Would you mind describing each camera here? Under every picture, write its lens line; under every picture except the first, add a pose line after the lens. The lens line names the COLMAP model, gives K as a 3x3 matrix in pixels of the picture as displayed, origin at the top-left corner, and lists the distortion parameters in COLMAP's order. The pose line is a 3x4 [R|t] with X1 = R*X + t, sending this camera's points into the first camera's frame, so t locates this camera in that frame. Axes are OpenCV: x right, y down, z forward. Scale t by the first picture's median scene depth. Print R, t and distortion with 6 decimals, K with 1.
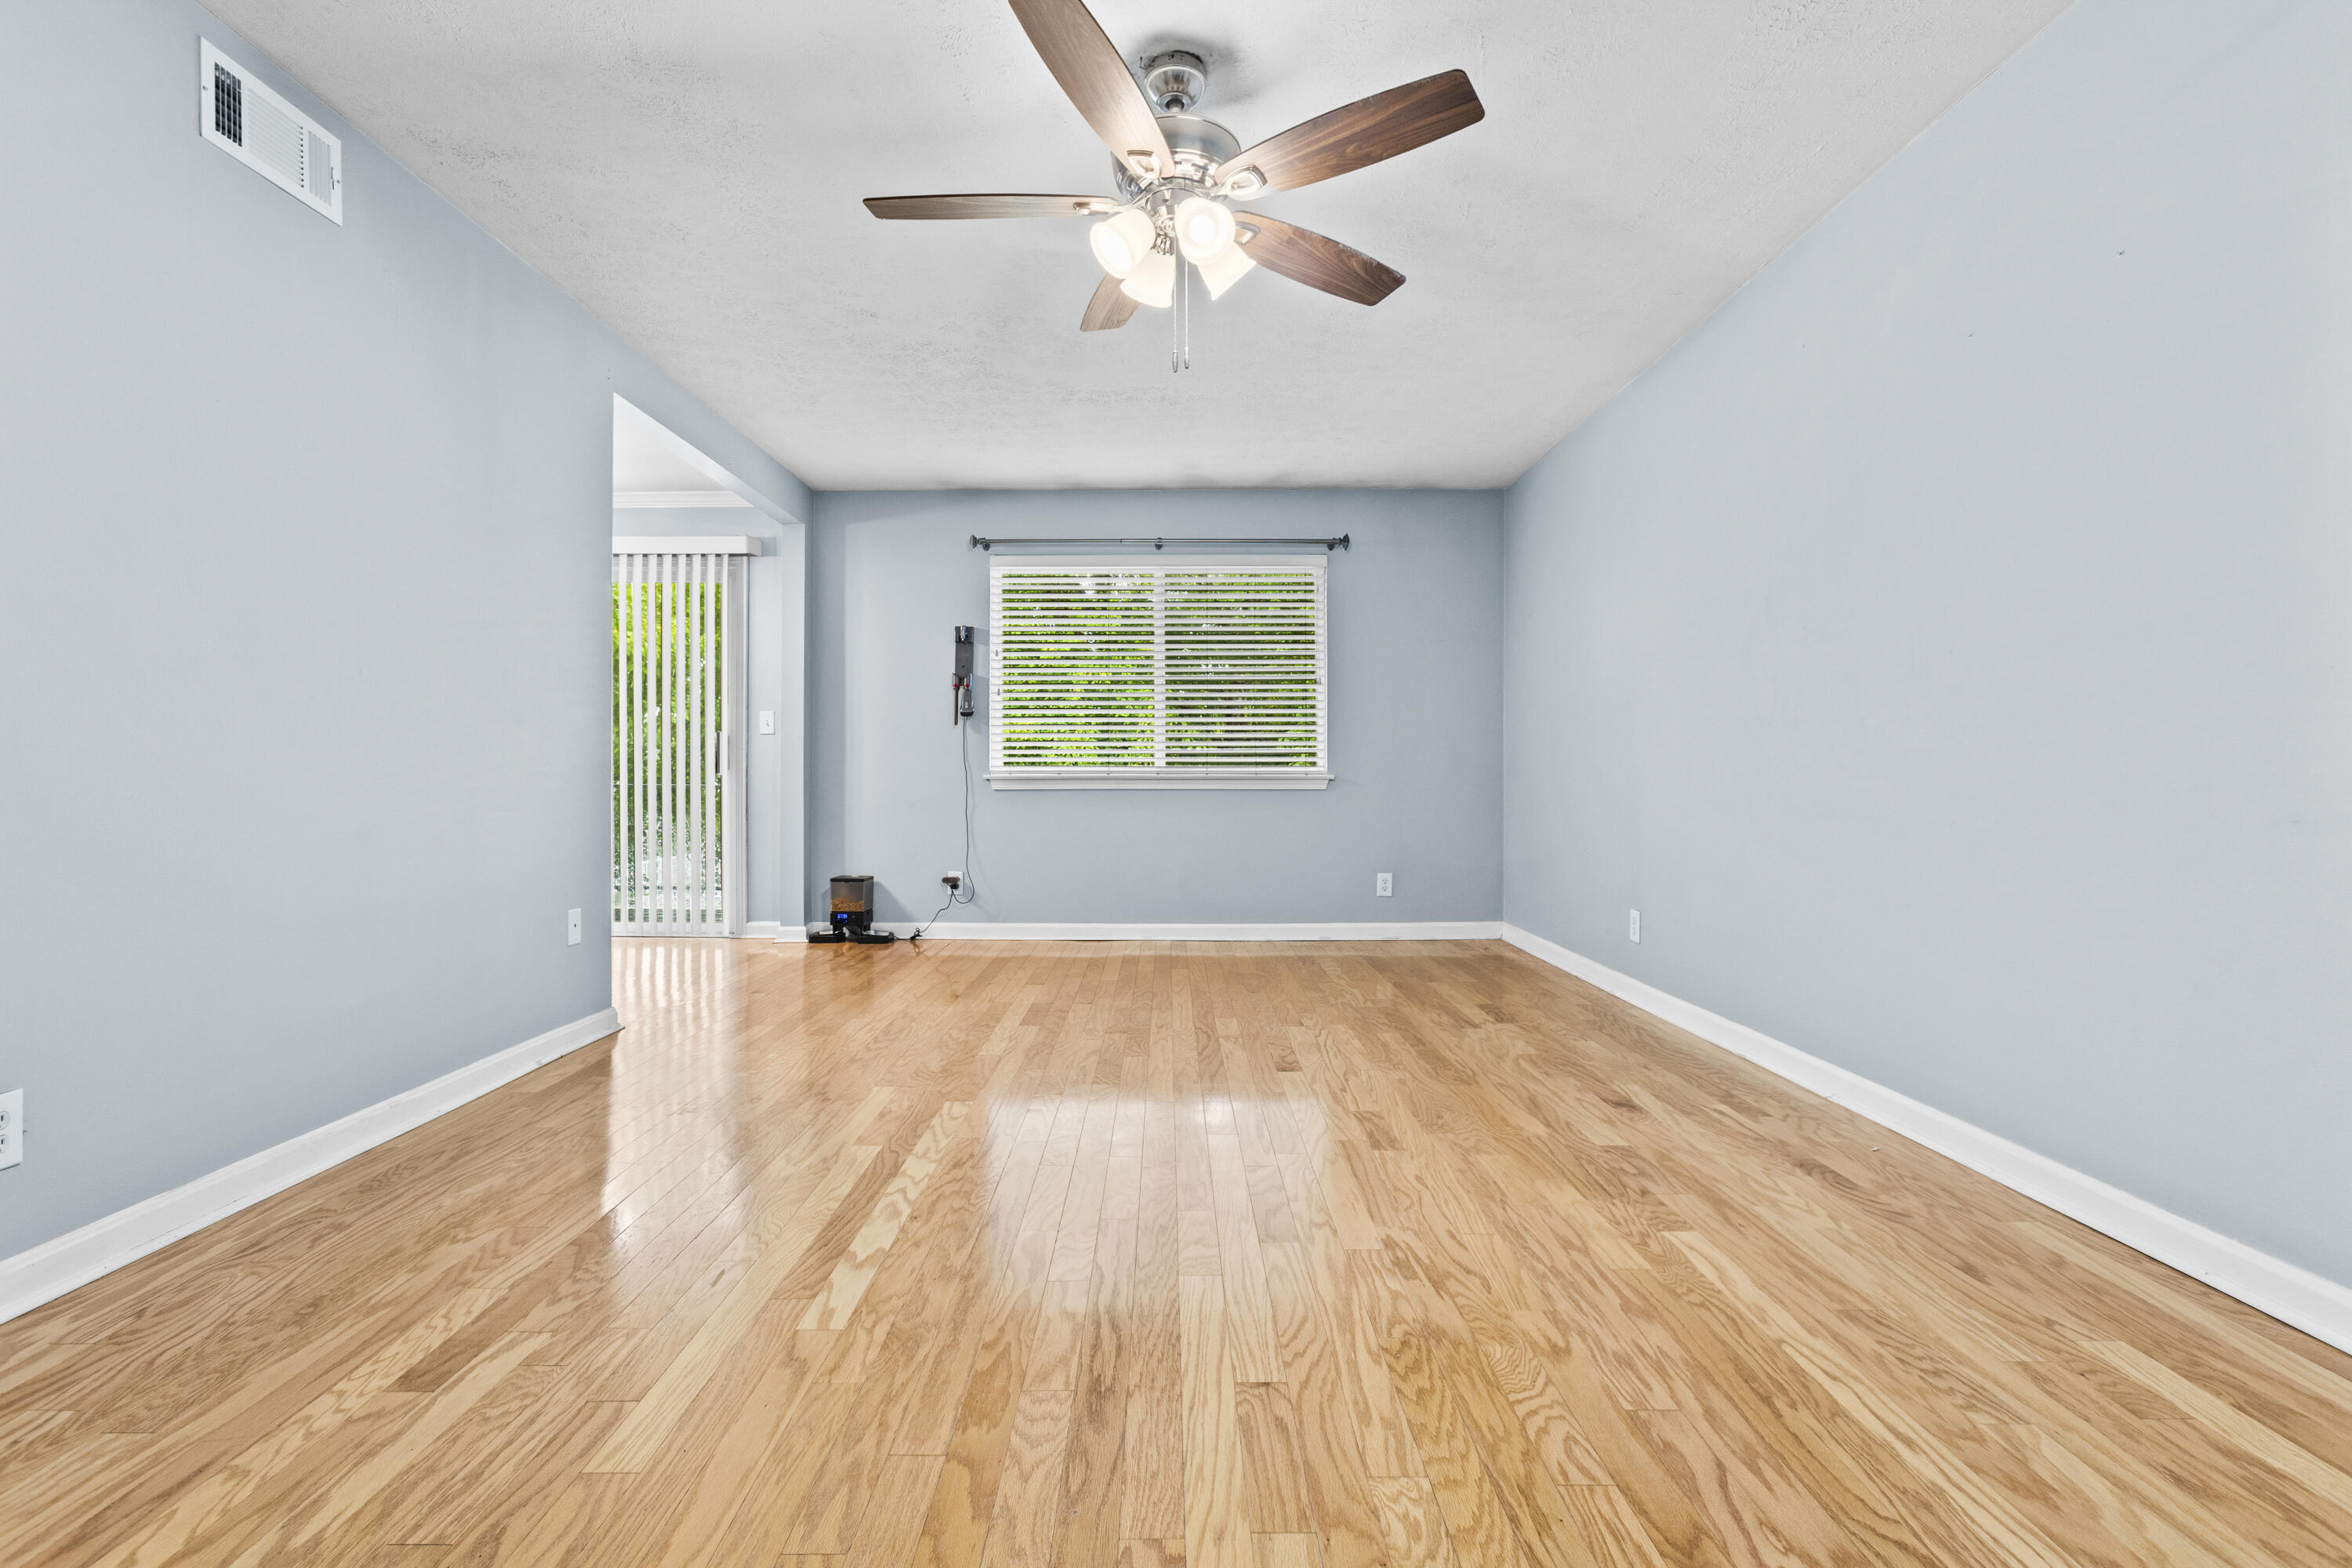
lens RADIAL K [[1059.6, 0, 1162.8], [0, 1059.6, 774.7], [0, 0, 1]] dist [-0.005913, 0.003941]
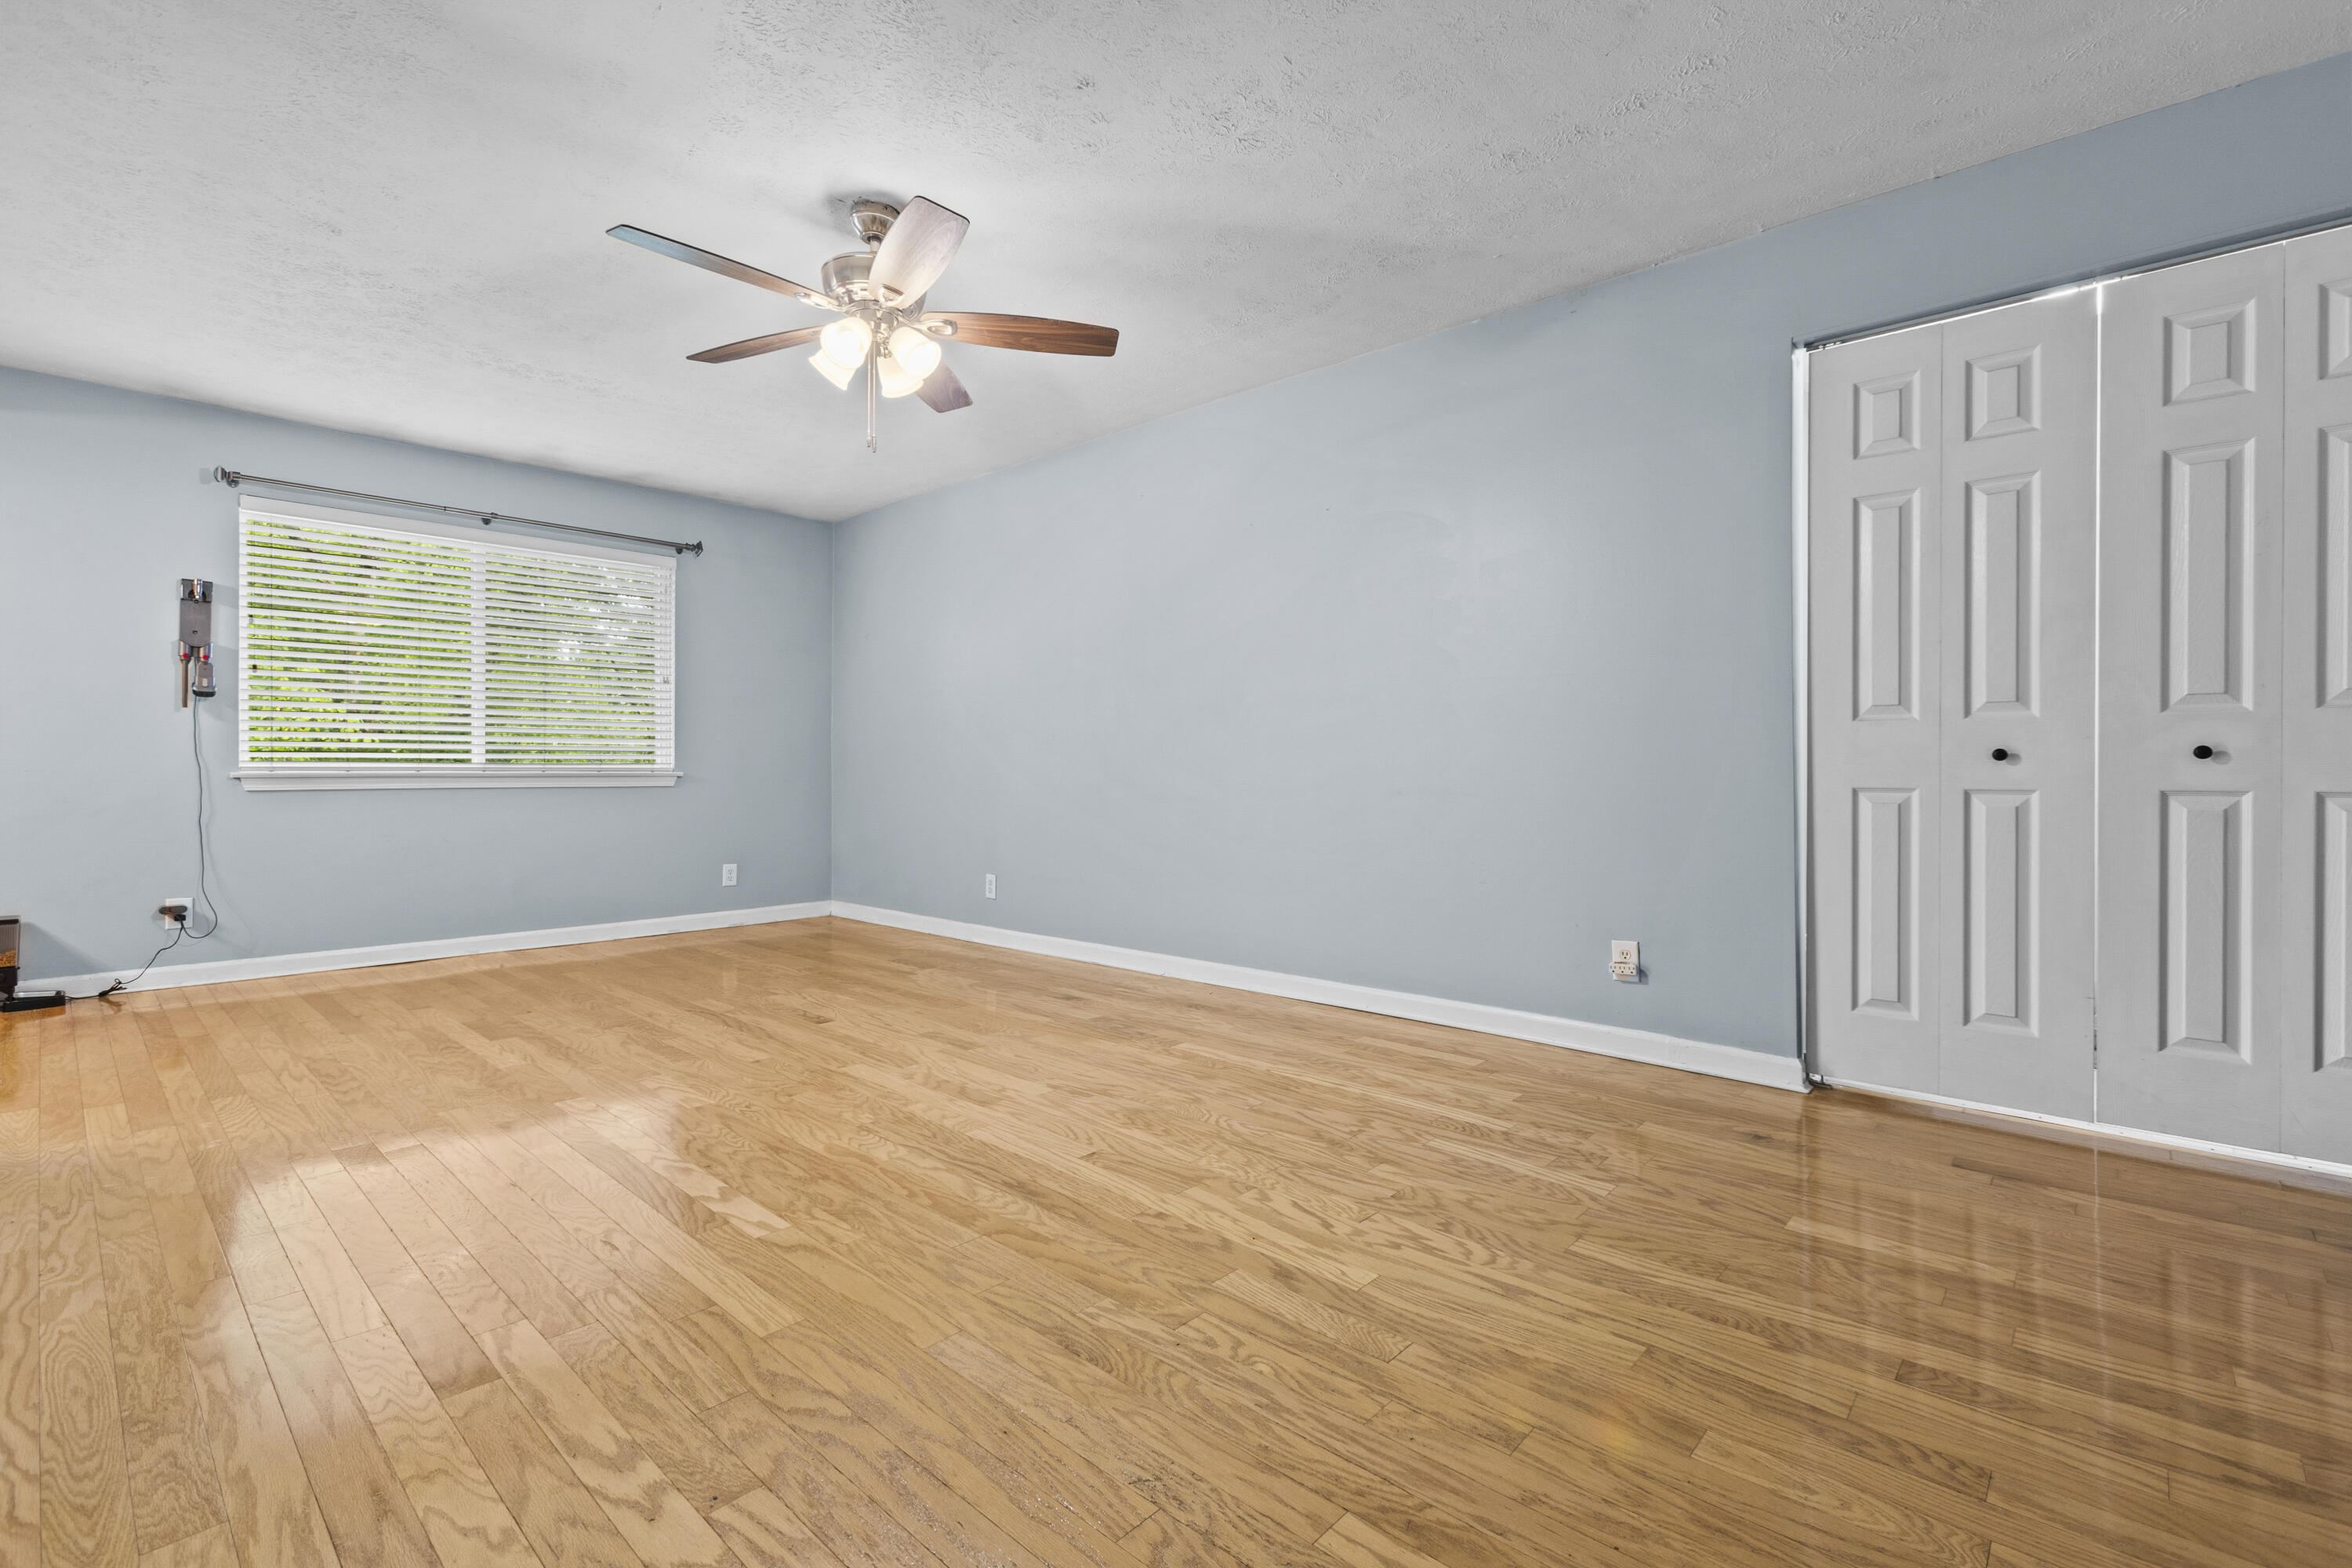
lens RADIAL K [[1059.6, 0, 1175.5], [0, 1059.6, 781.5], [0, 0, 1]] dist [-0.005913, 0.003941]
pose [[0.669860, -0.006299, 0.742461, -0.613939], [-0.000273, 0.999962, 0.008730, -0.000596], [-0.742488, -0.006050, 0.669833, -0.099389]]
